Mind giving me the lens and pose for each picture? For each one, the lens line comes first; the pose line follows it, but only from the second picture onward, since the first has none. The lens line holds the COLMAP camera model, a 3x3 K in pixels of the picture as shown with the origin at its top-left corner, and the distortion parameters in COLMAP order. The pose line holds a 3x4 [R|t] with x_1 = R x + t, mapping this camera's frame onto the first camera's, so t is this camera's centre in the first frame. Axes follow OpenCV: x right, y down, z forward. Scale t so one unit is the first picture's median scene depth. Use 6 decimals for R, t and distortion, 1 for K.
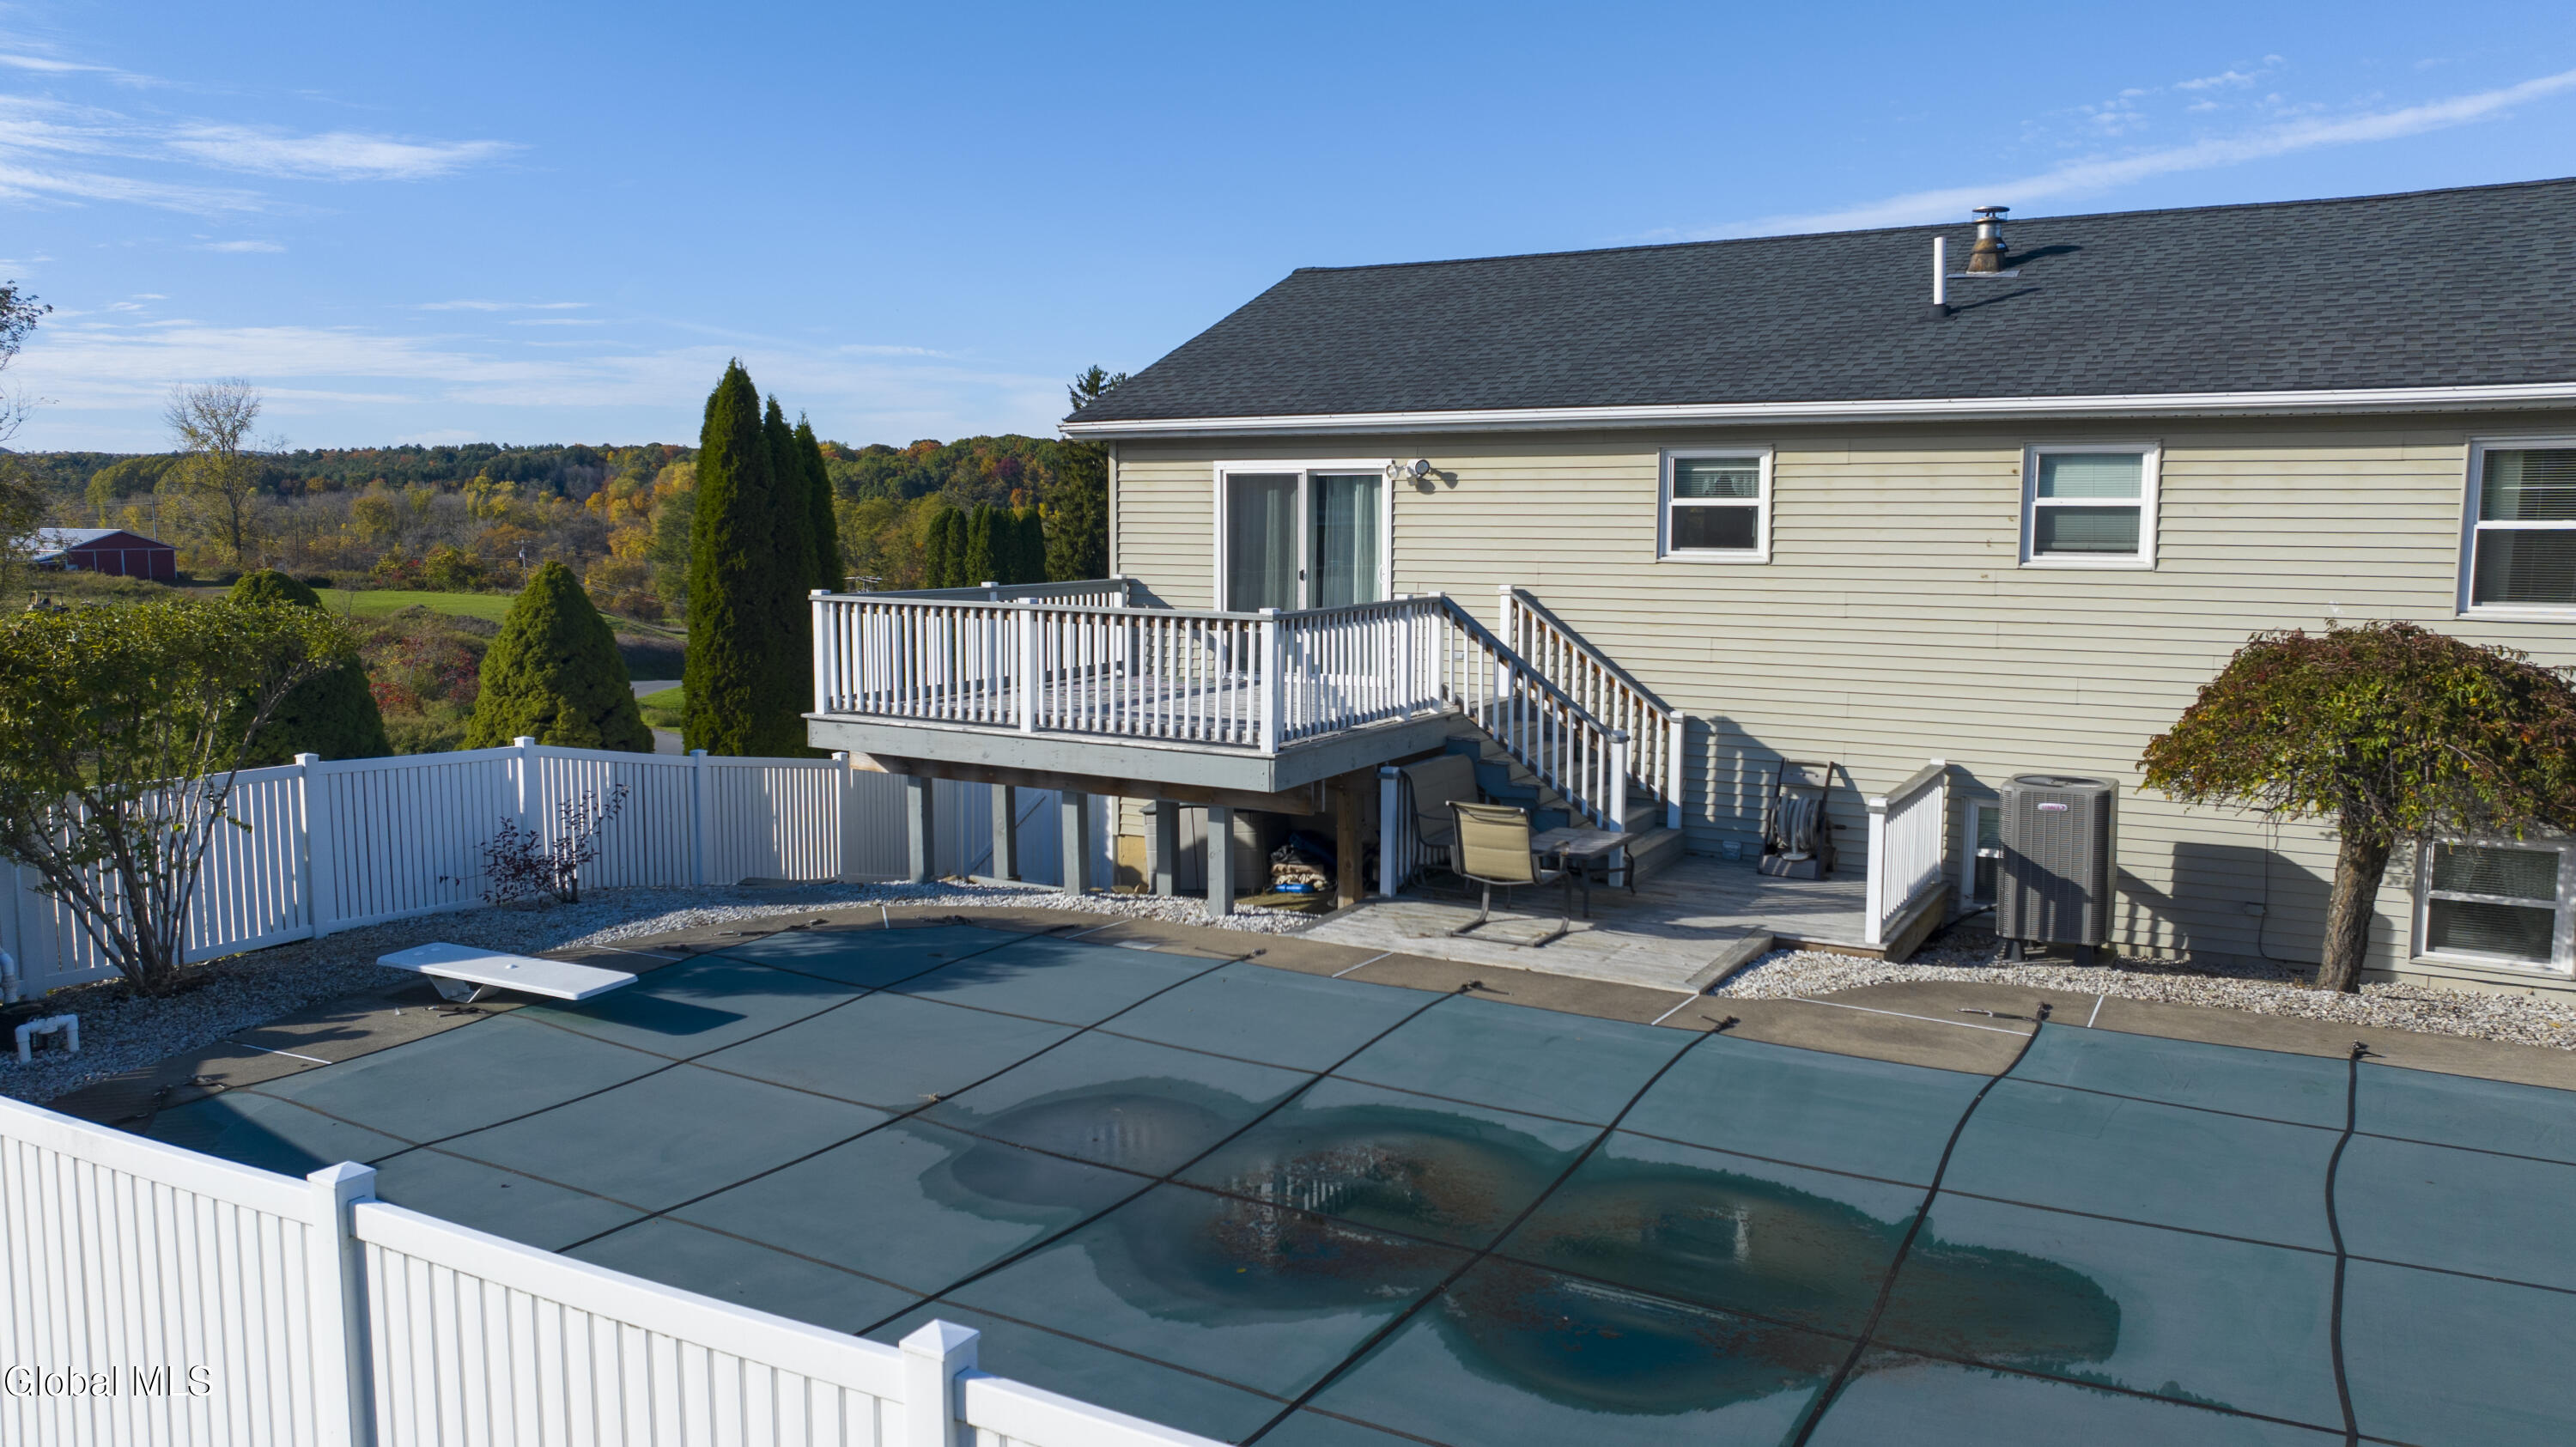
lens RADIAL K [[1802.4, 0, 1285.2], [0, 1802.4, 691.2], [0, 0, 1]] dist [-0.024533, -0.002534]
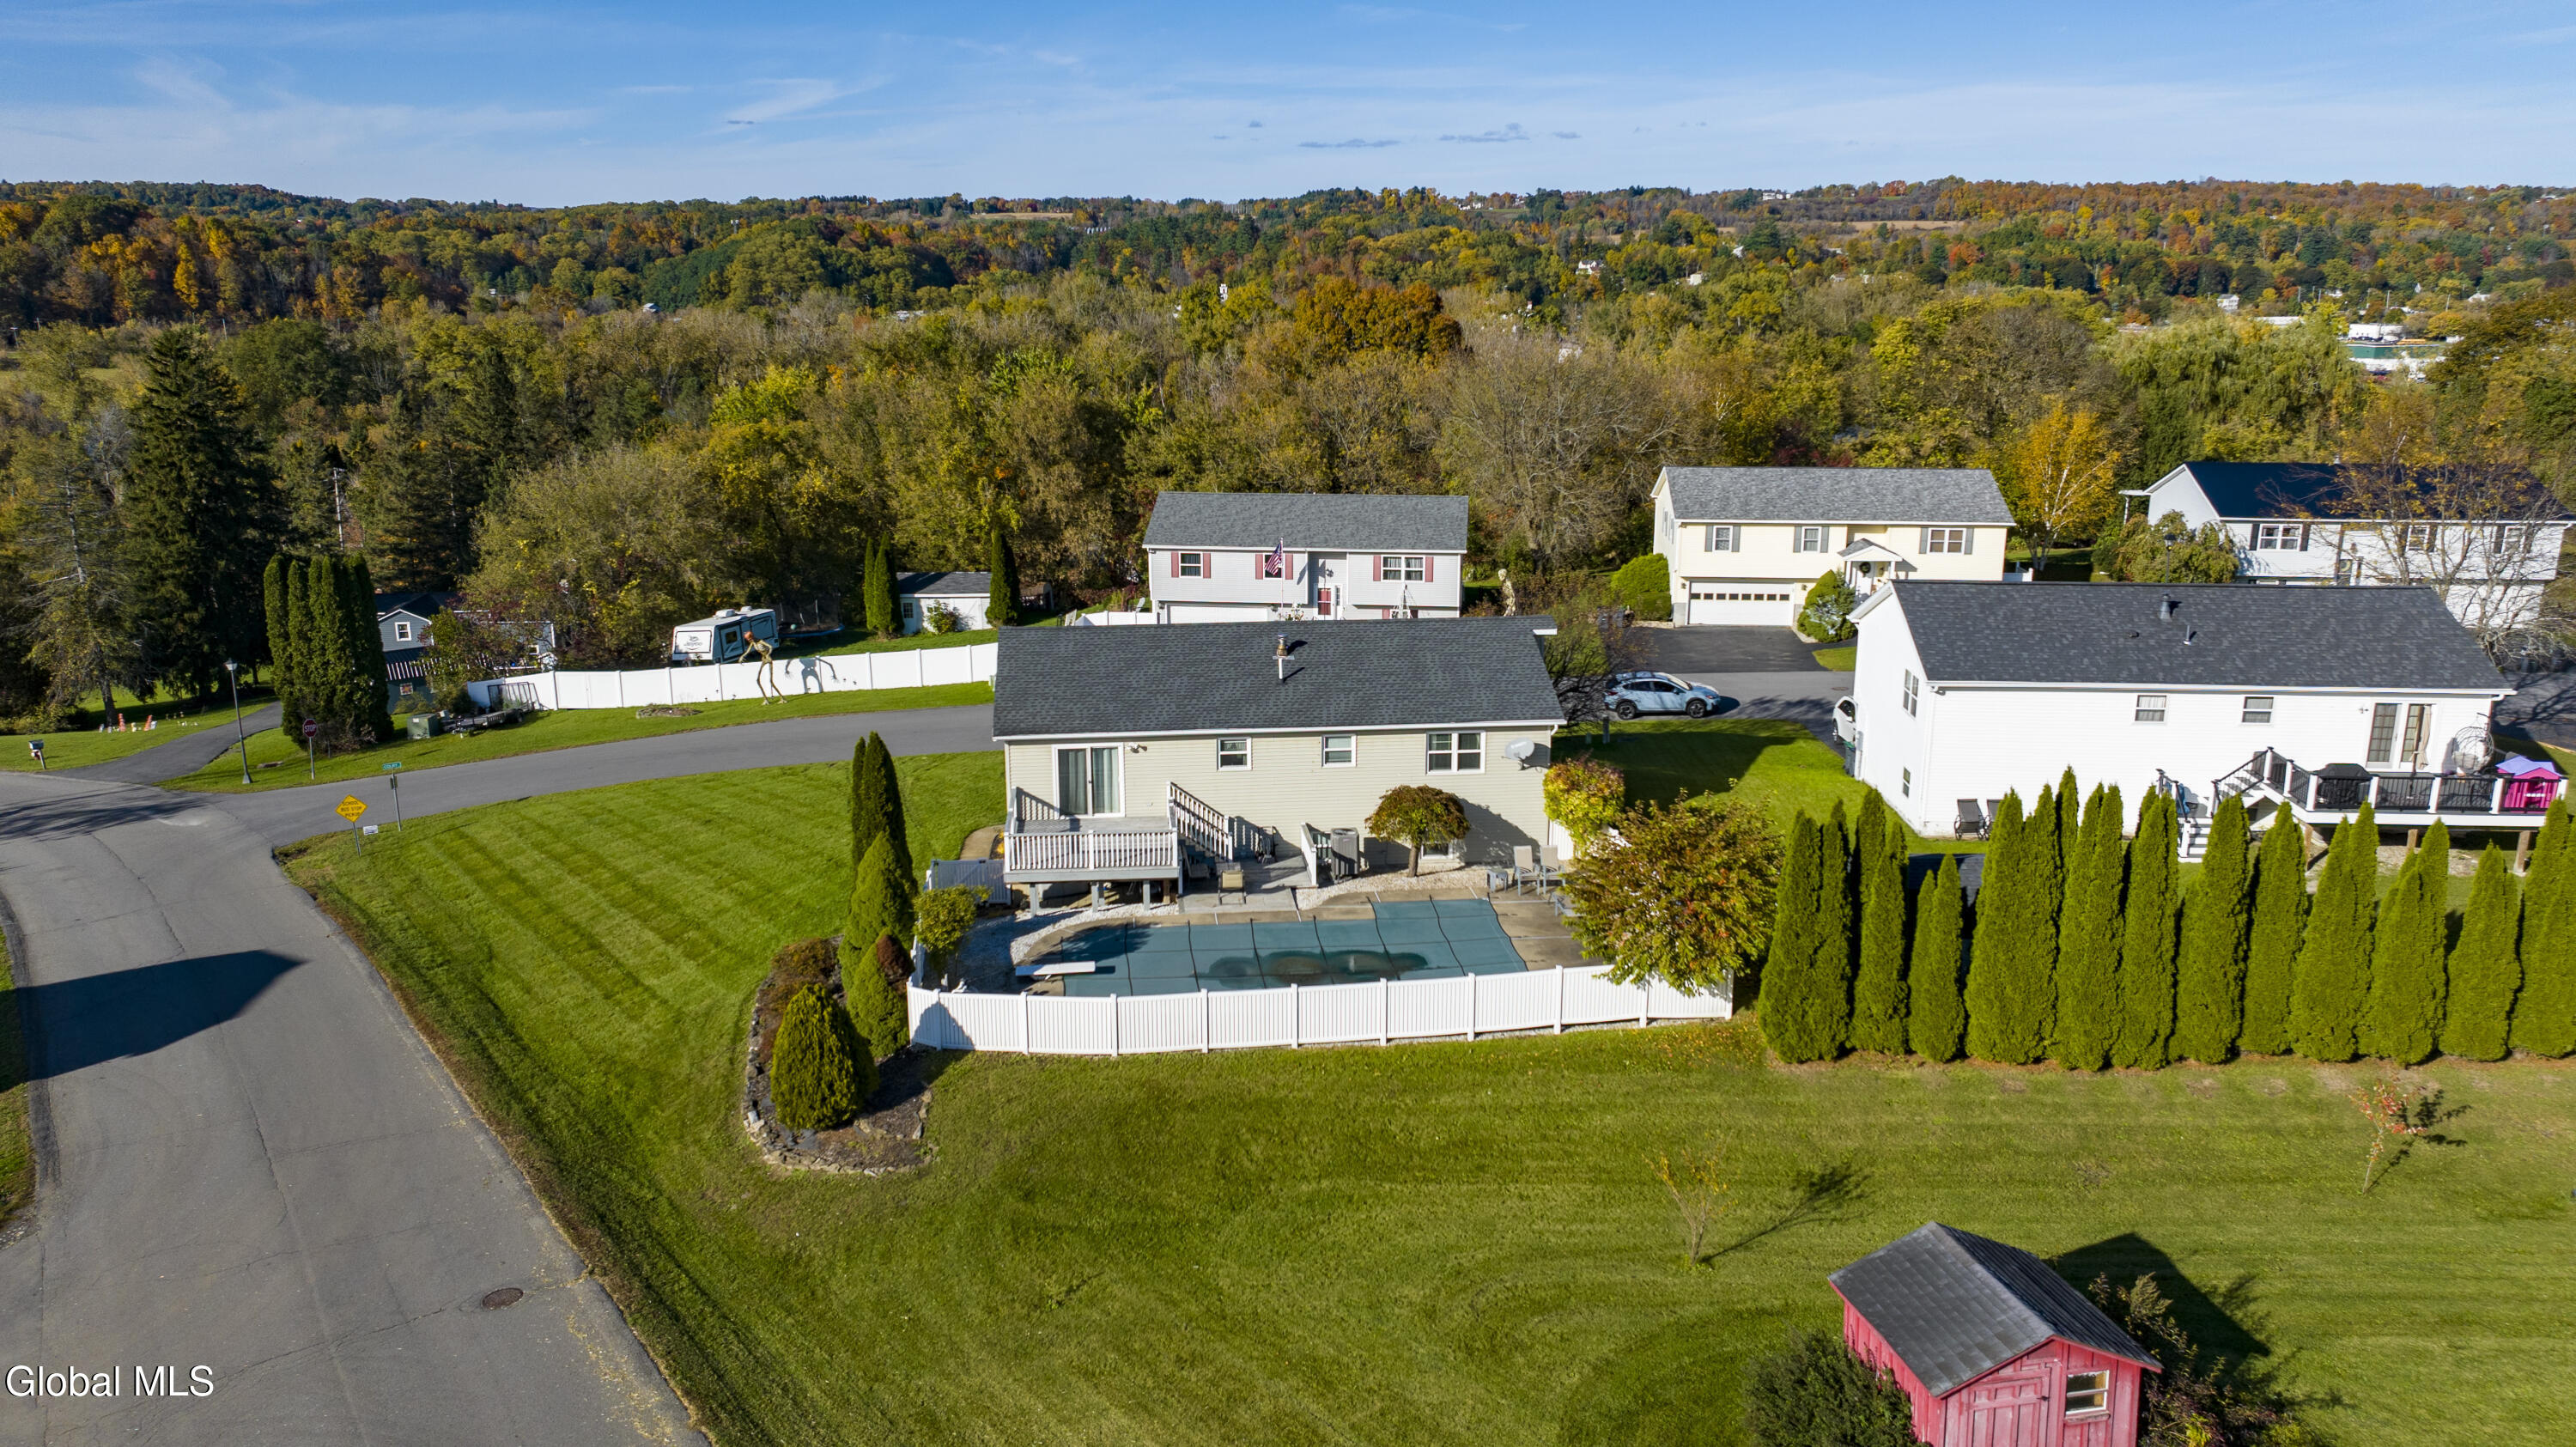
lens RADIAL K [[1794.9, 0, 1288.0], [0, 1794.9, 723.5], [0, 0, 1]] dist [-0.029314, 0.022711]
pose [[0.808793, -0.149314, 0.568823, -1.579825], [0.061631, 0.983426, 0.170513, -0.732004], [-0.584856, -0.102852, 0.804590, -1.731755]]
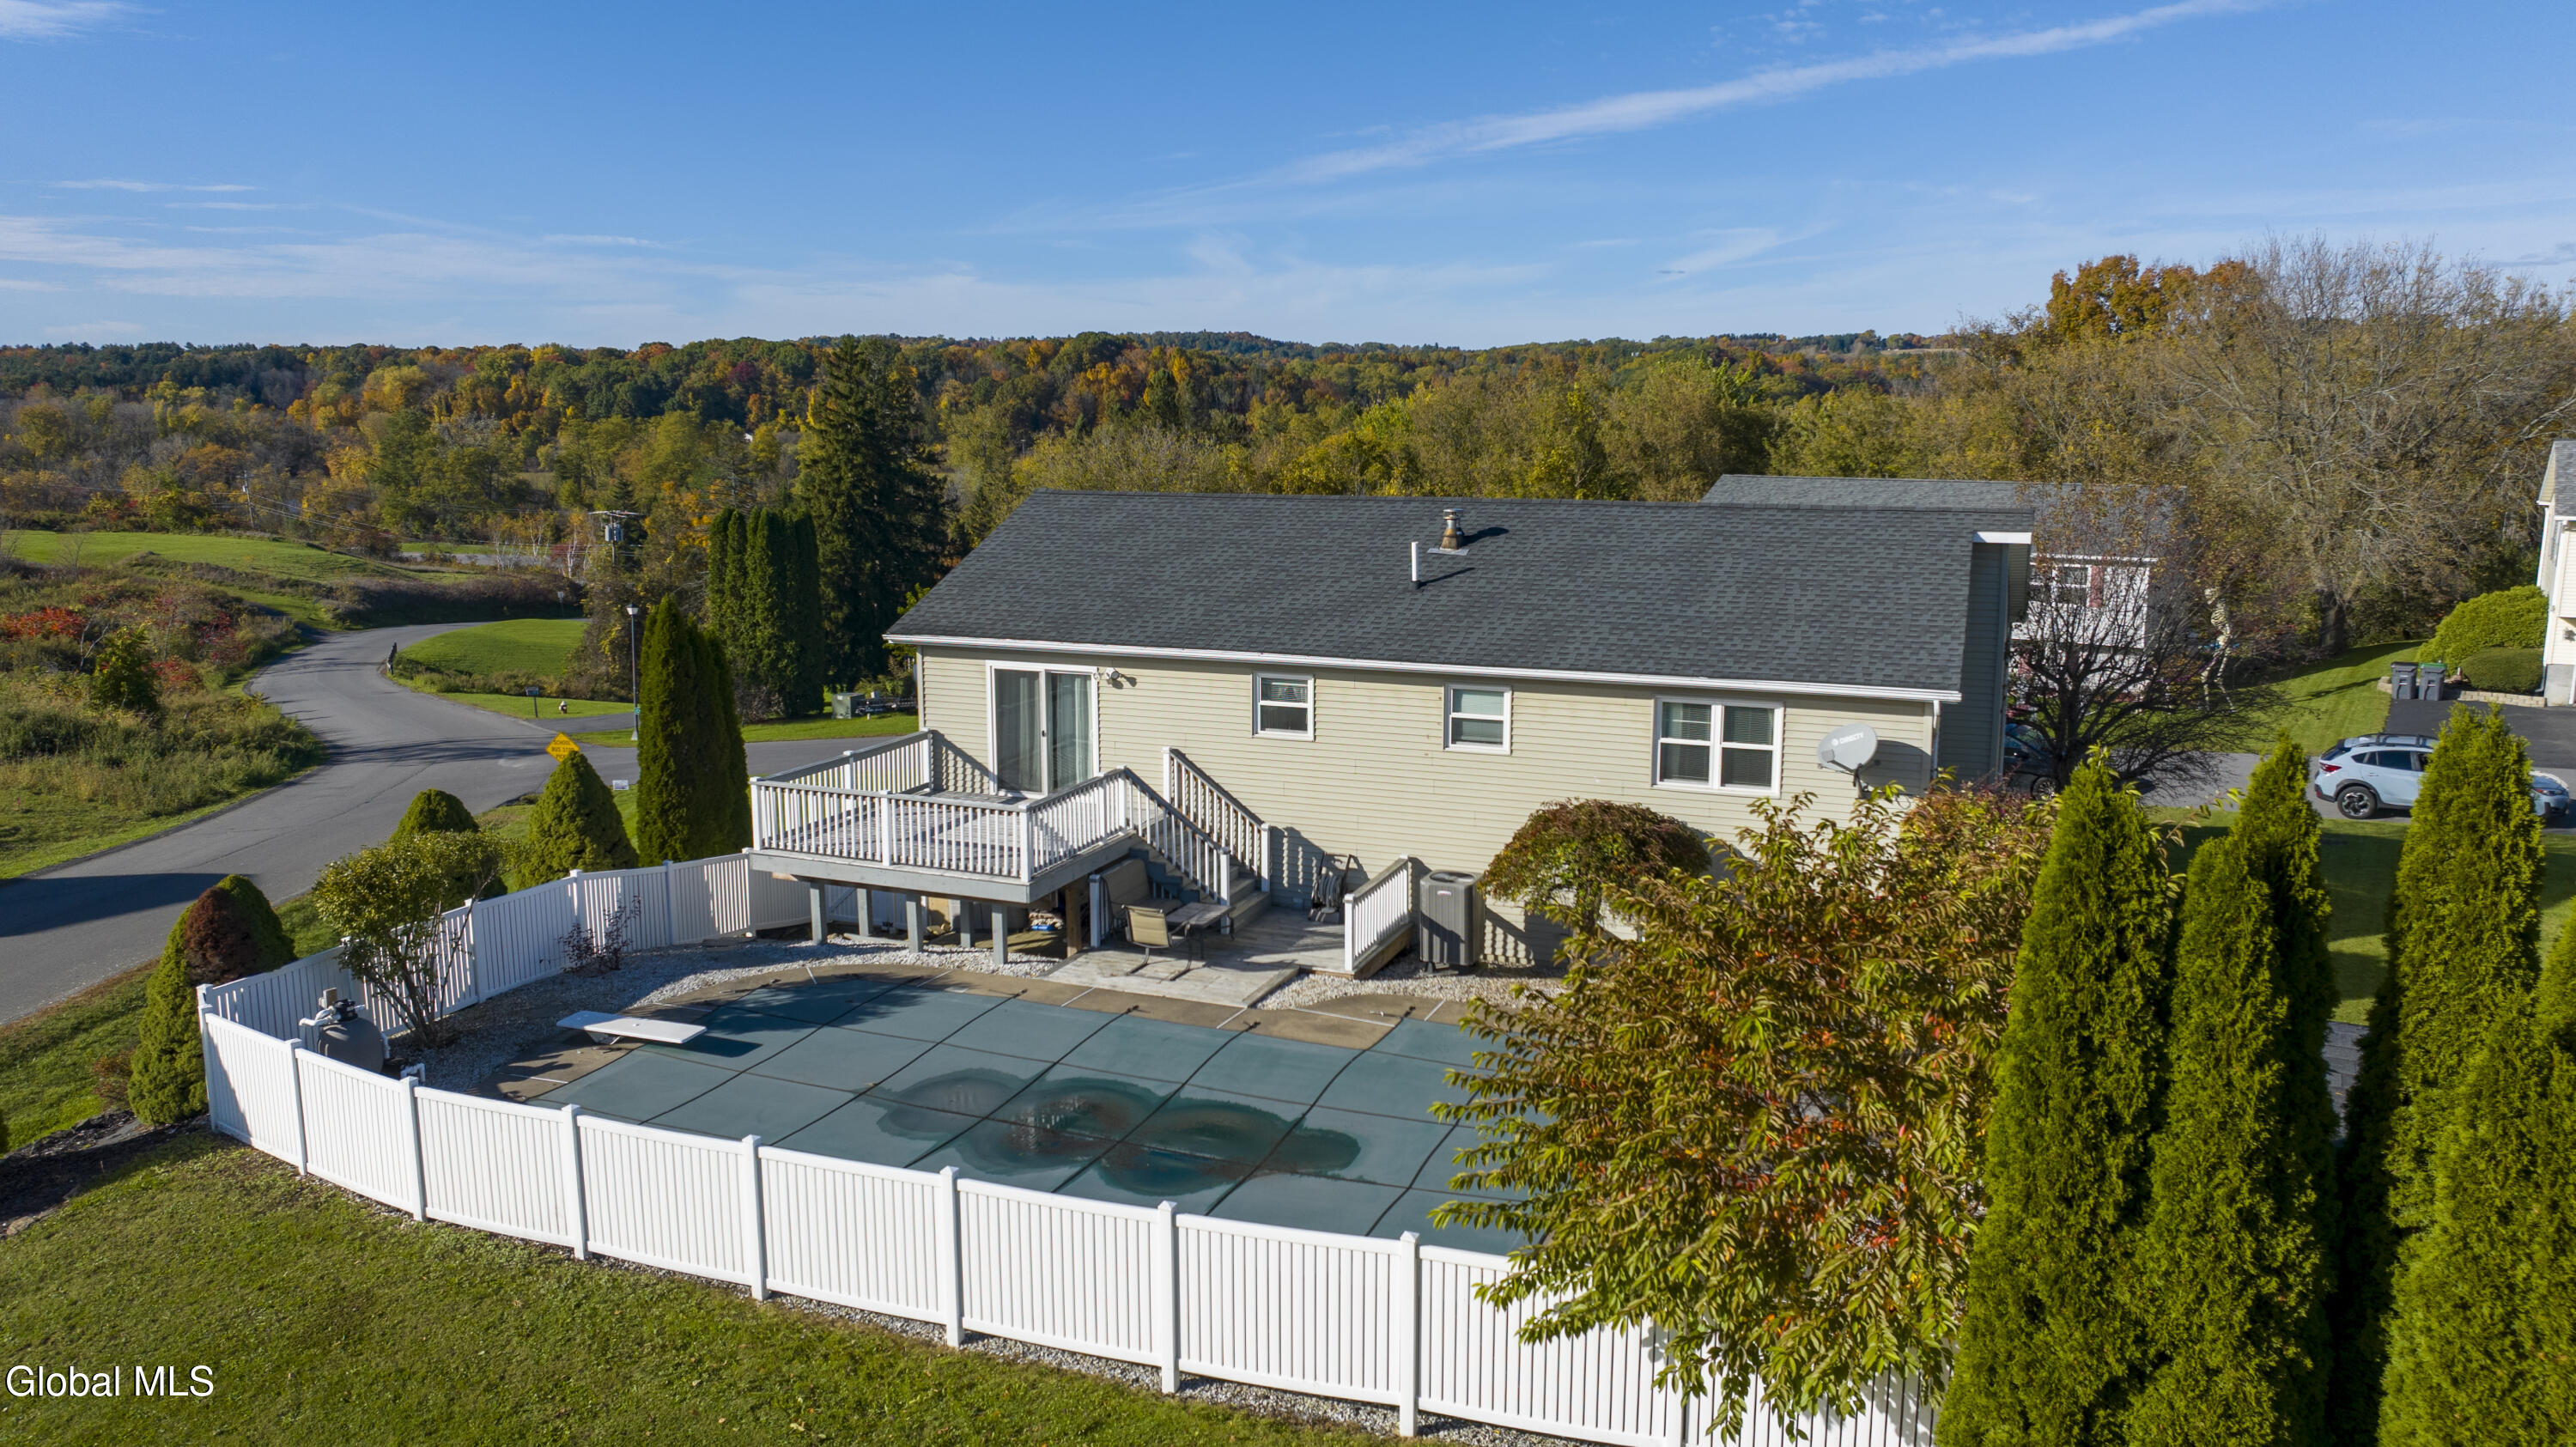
lens RADIAL K [[1802.4, 0, 1285.2], [0, 1802.4, 691.2], [0, 0, 1]] dist [-0.024533, -0.002534]
pose [[0.990526, -0.023806, 0.135248, 0.007859], [0.016144, 0.998217, 0.057471, -0.224180], [-0.136375, -0.054743, 0.989144, -0.728025]]
